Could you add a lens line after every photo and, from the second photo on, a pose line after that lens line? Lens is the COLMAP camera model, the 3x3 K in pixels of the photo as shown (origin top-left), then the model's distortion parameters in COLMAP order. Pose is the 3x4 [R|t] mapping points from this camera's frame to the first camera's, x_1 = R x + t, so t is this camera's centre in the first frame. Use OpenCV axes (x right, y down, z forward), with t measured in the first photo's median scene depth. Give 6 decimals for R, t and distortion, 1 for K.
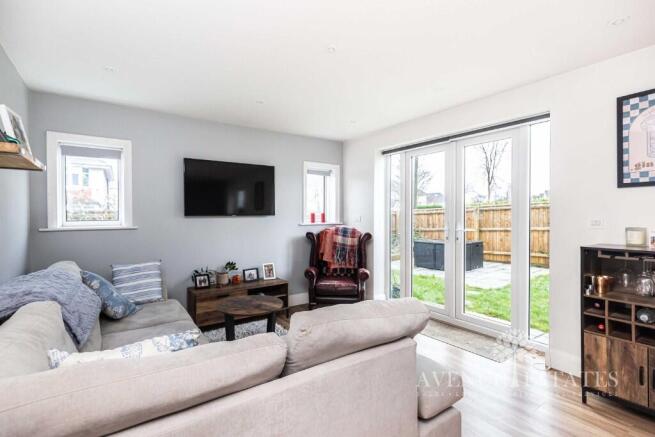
lens RADIAL K [[311.4, 0, 327.3], [0, 311.4, 209.6], [0, 0, 1]] dist [0.001163, 0.000247]
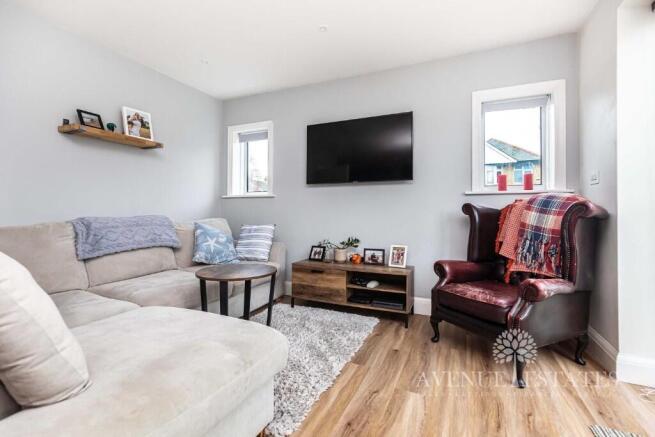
lens RADIAL K [[311.4, 0, 327.3], [0, 311.4, 209.6], [0, 0, 1]] dist [0.001163, 0.000247]
pose [[0.474986, -0.006109, -0.879972, 0.382408], [0.009702, 0.999951, -0.001705, 0.090364], [0.879940, -0.007727, 0.475022, 0.517113]]
